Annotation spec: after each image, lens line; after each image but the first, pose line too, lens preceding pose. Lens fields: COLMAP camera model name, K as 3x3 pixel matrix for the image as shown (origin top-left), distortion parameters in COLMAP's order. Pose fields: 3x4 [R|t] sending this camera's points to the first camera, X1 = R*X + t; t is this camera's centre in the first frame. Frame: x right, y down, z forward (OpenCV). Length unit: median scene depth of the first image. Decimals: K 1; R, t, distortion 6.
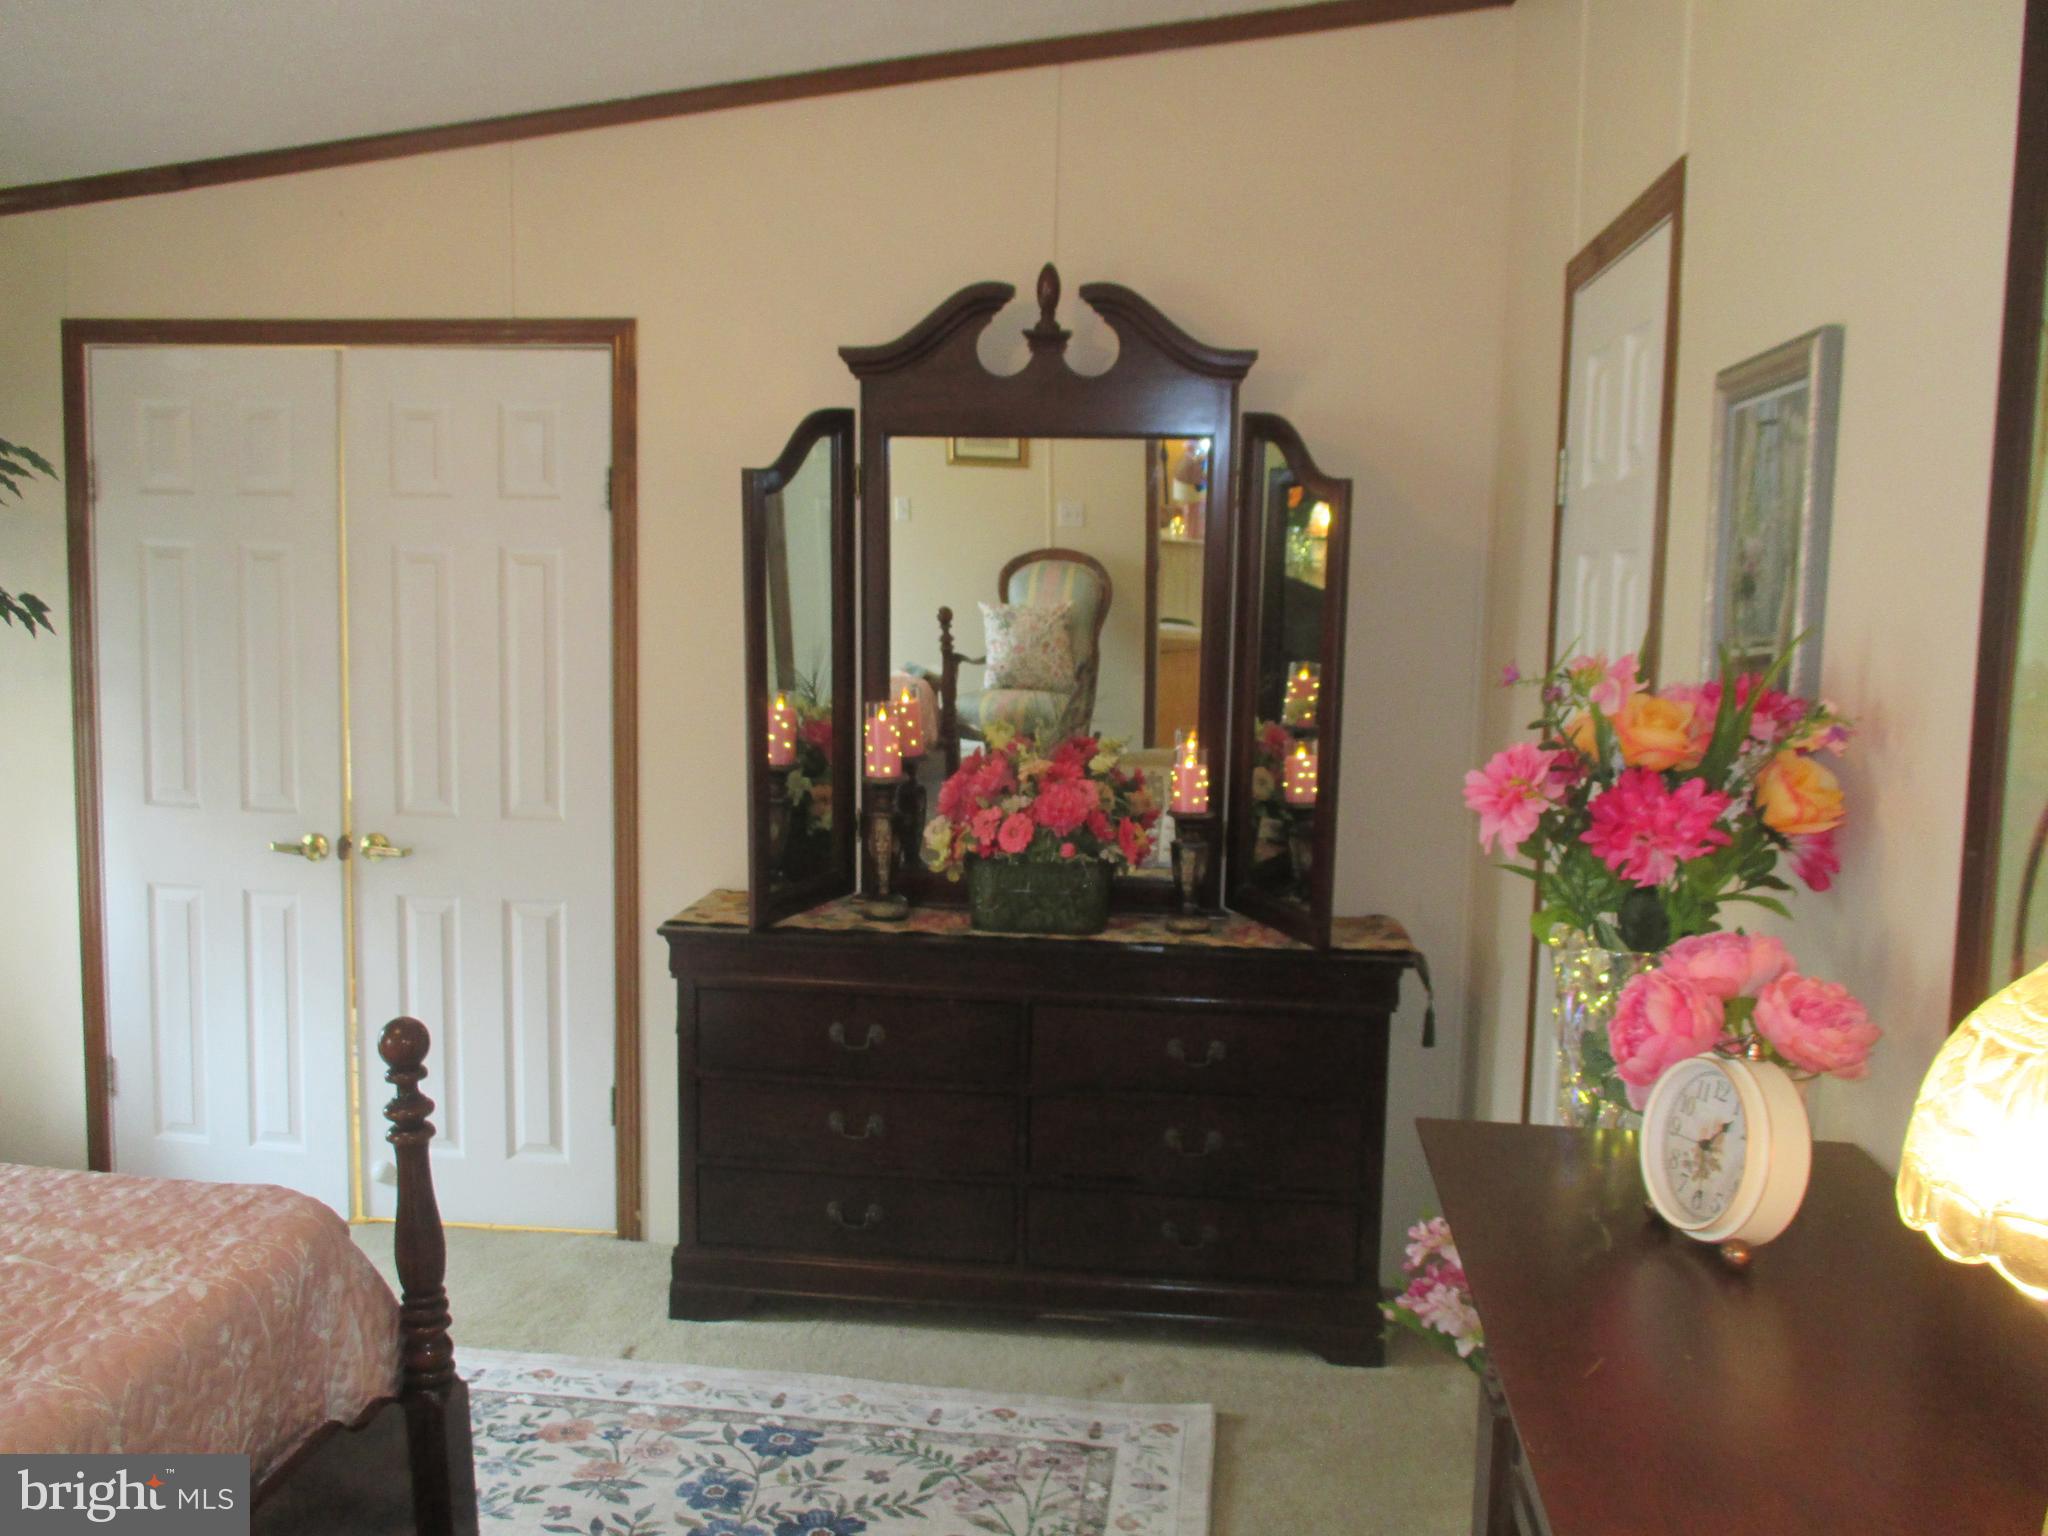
lens RADIAL K [[1680.9, 0, 1057.7], [0, 1680.9, 774.4], [0, 0, 1]] dist [-0.069511, 0.004351]
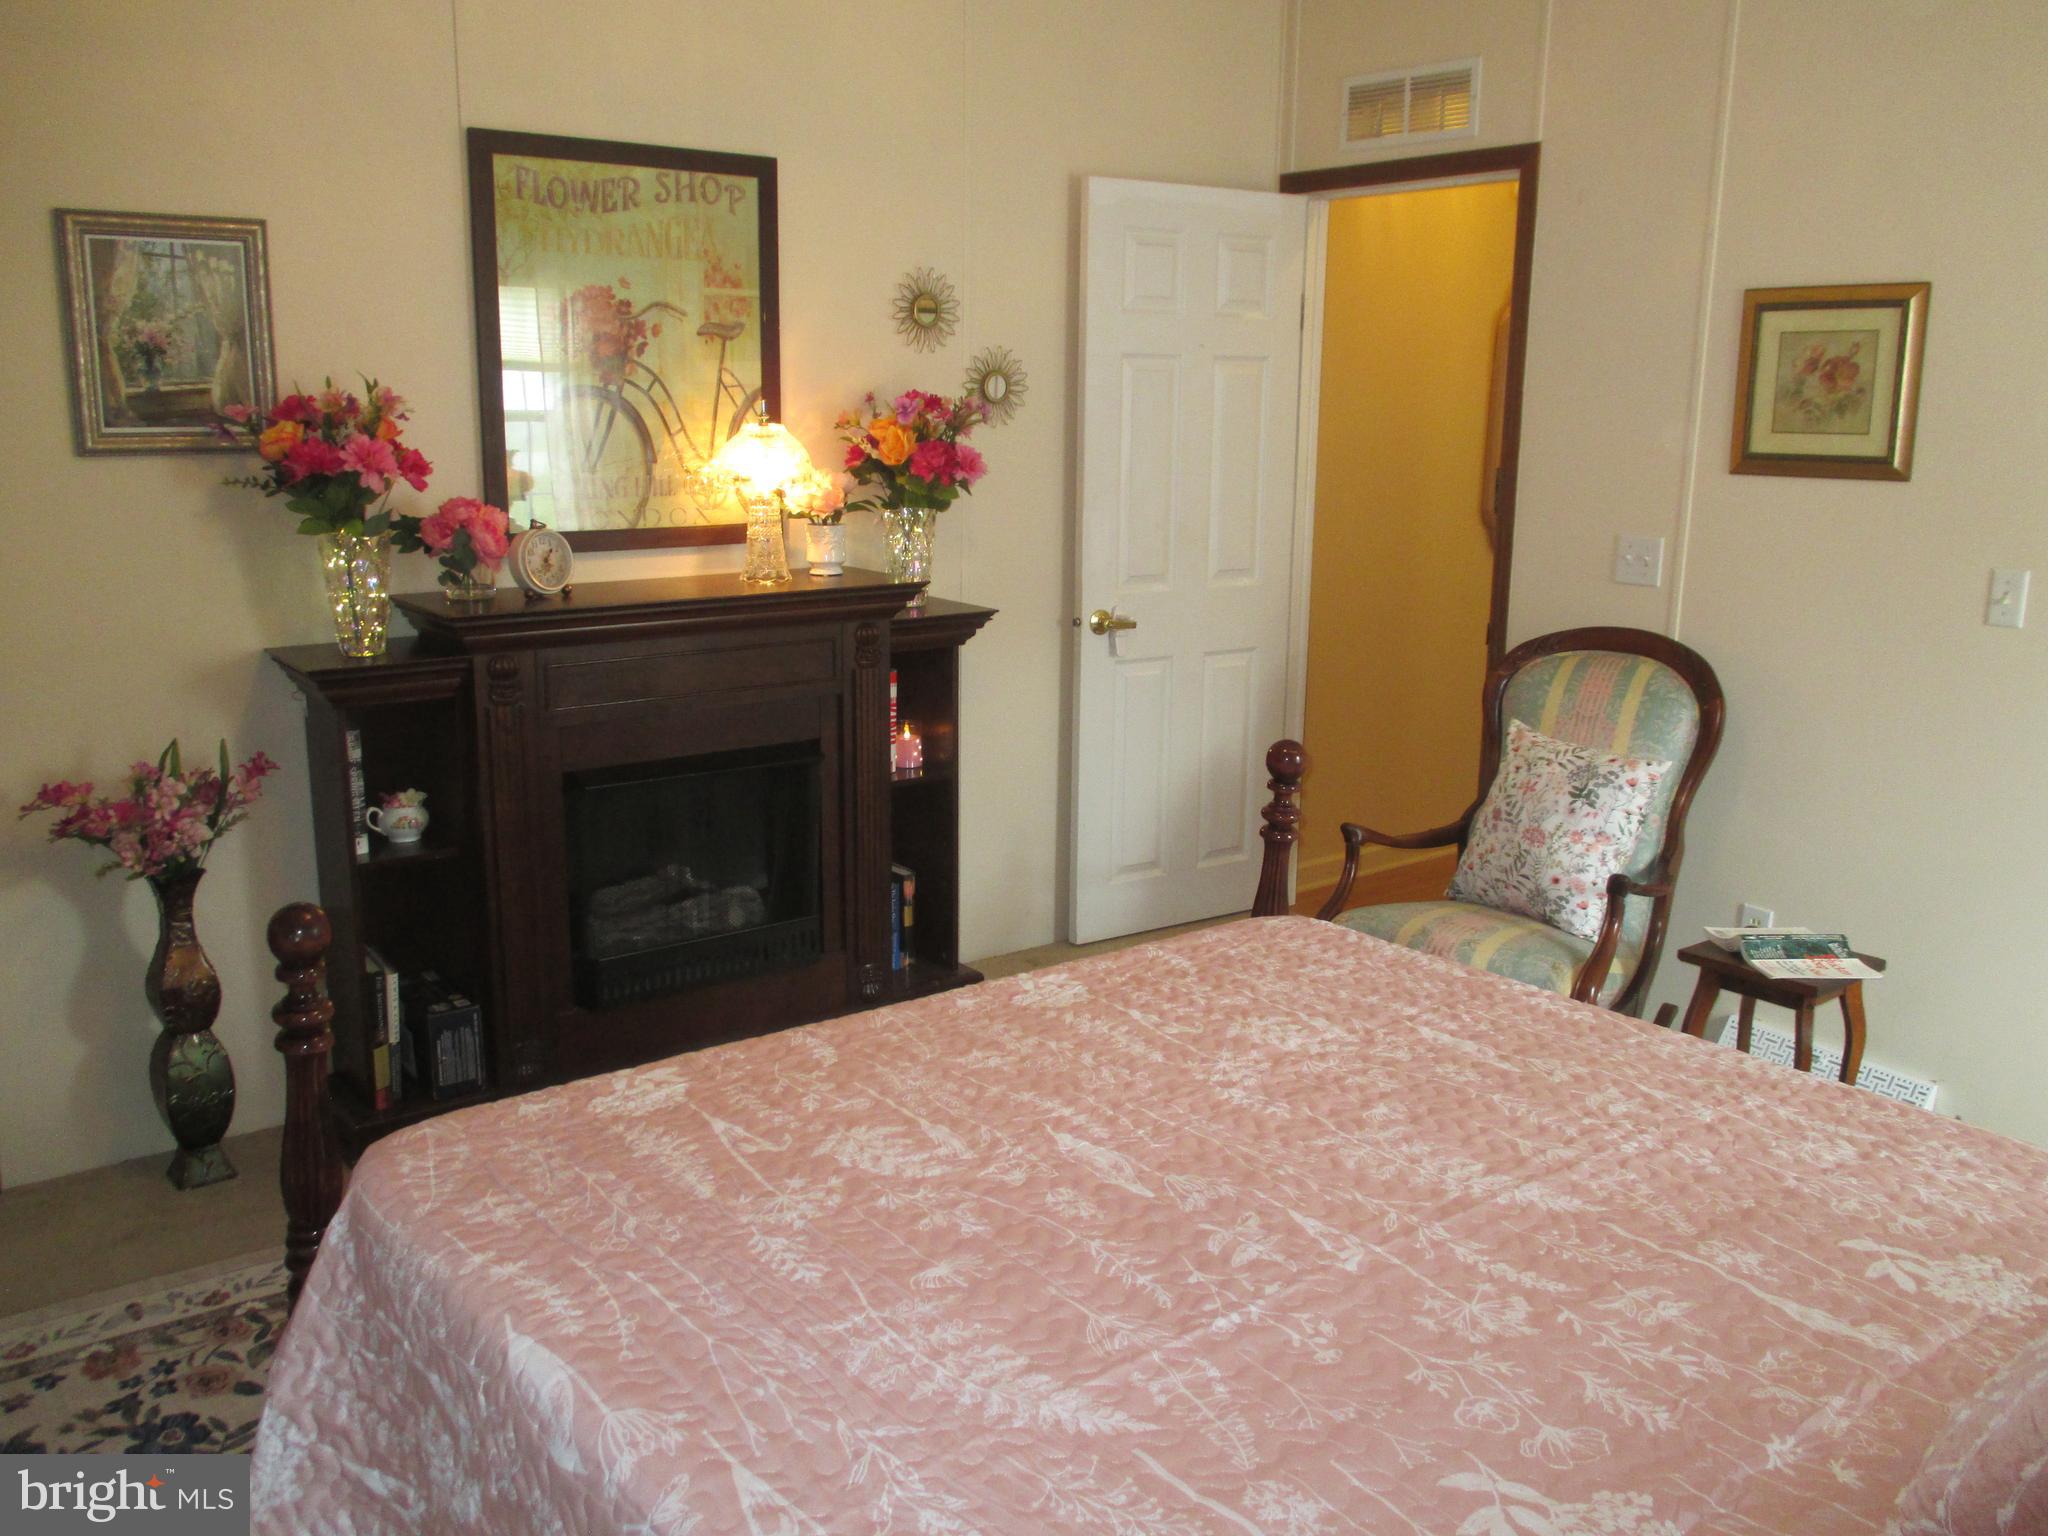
lens RADIAL K [[1719.6, 0, 1029.8], [0, 1719.6, 741.6], [0, 0, 1]] dist [-0.007467, -0.023119]
pose [[-0.681553, -0.180672, 0.709114, -0.800728], [0.052827, 0.954365, 0.293933, -0.103886], [-0.729860, 0.237791, -0.640906, 0.816569]]
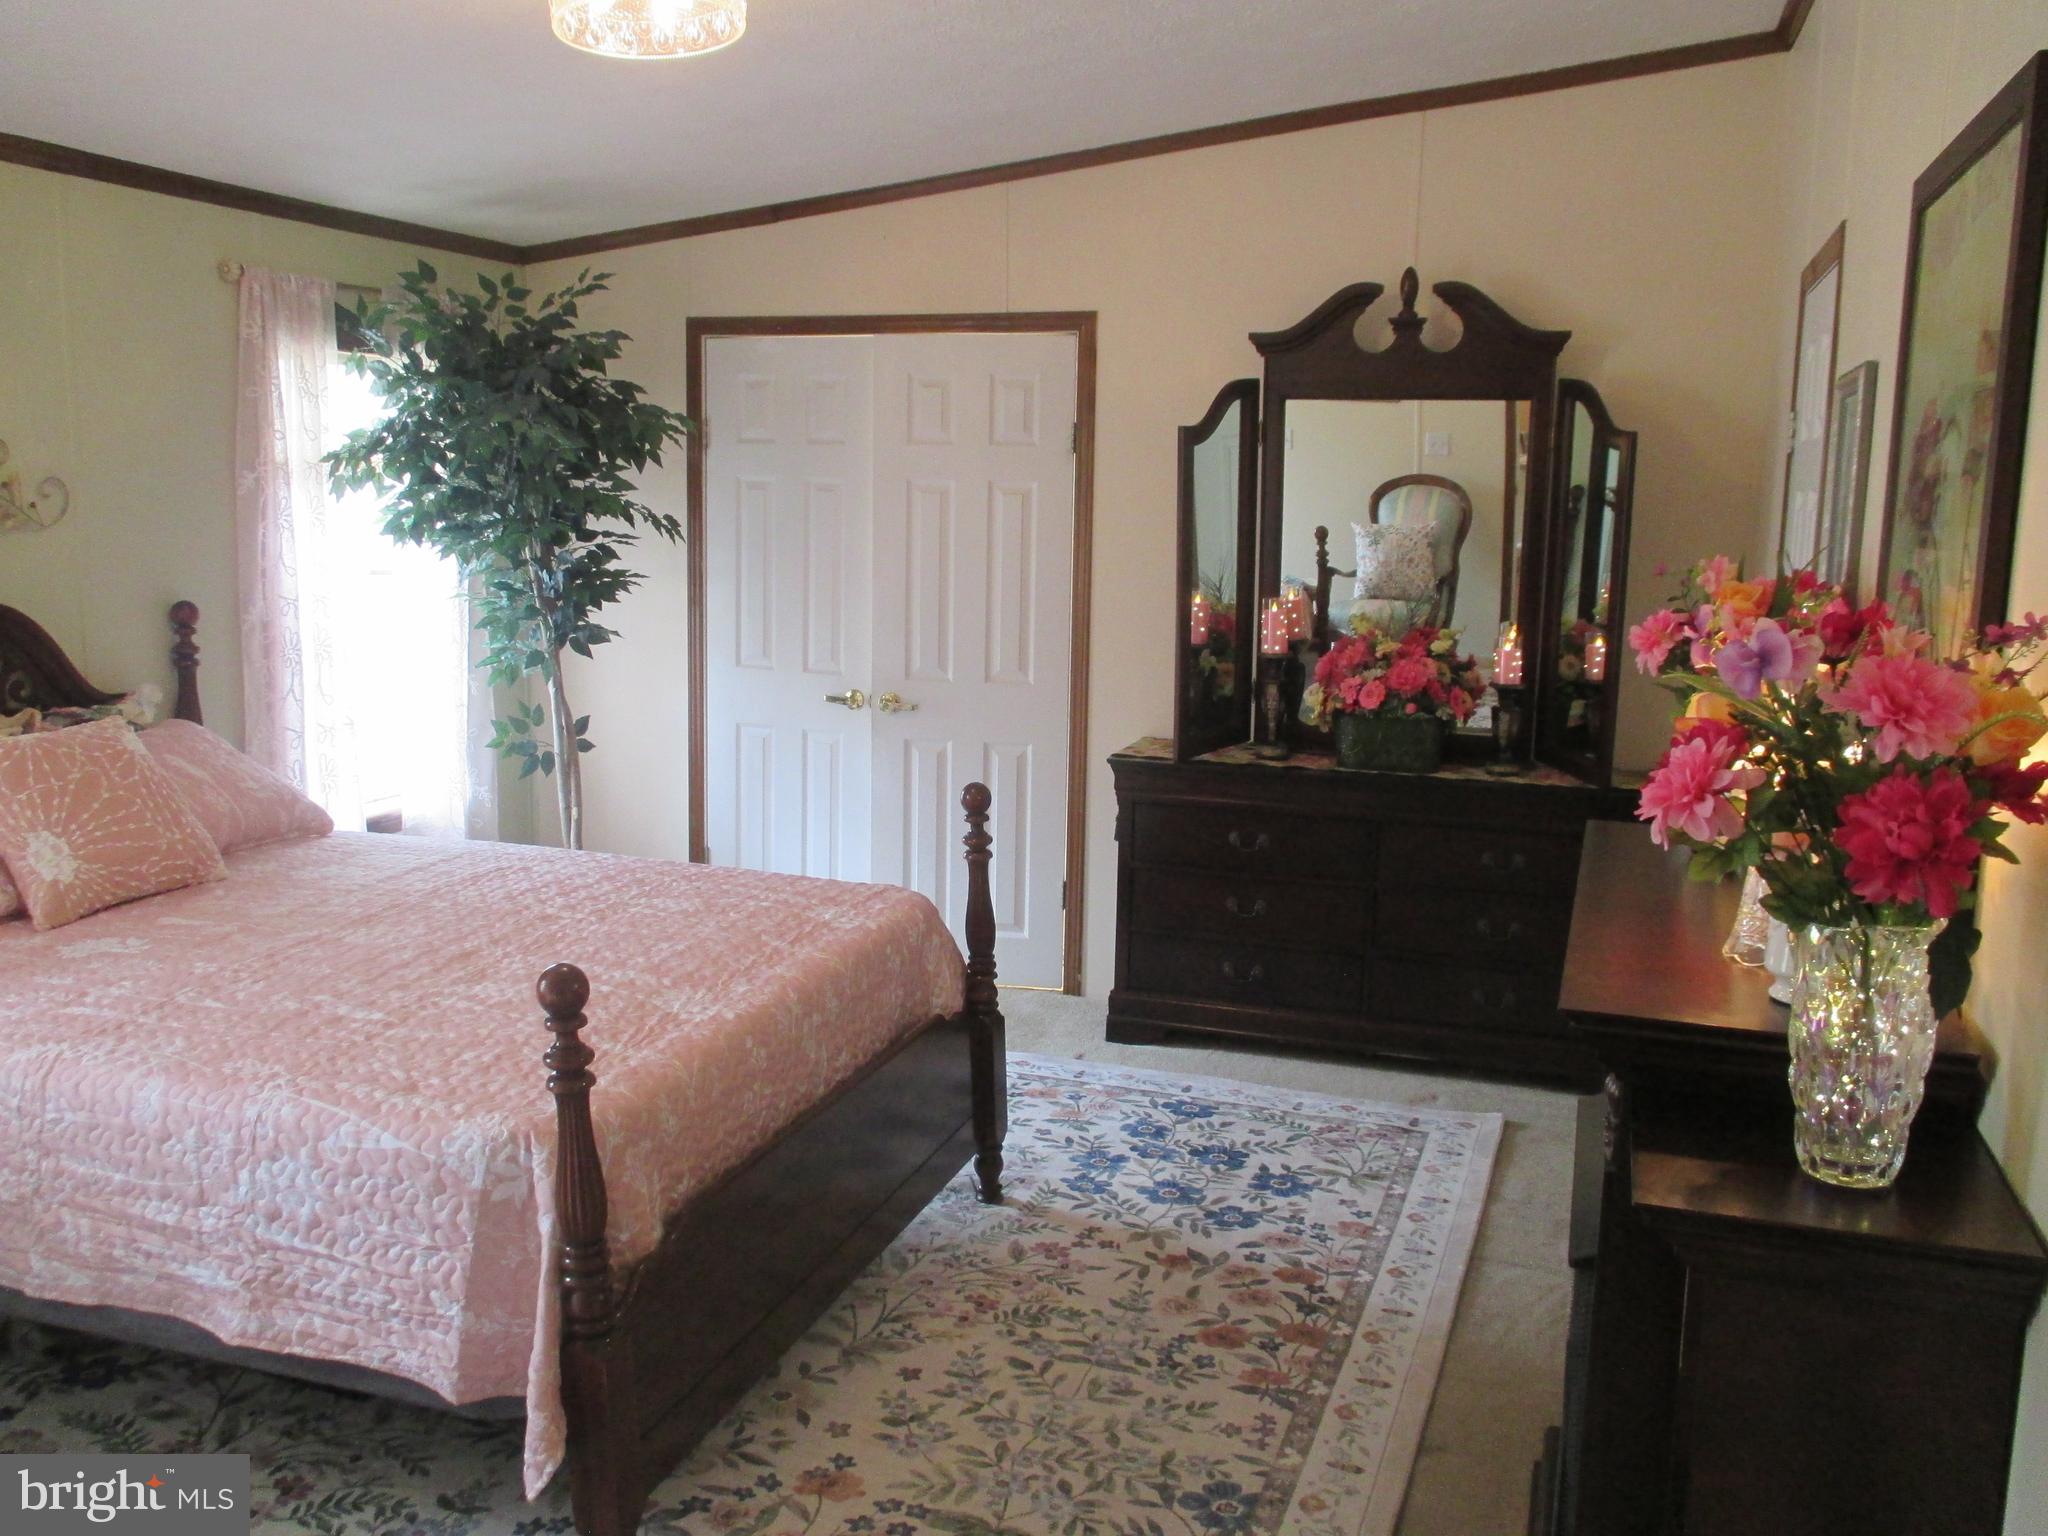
lens RADIAL K [[1690.1, 0, 1018.9], [0, 1690.1, 760.7], [0, 0, 1]] dist [-0.027423, -0.002563]
pose [[0.971193, 0.033248, -0.235962, 0.021230], [-0.023950, 0.998824, 0.042165, 0.036492], [0.237086, -0.035299, 0.970847, -0.385273]]
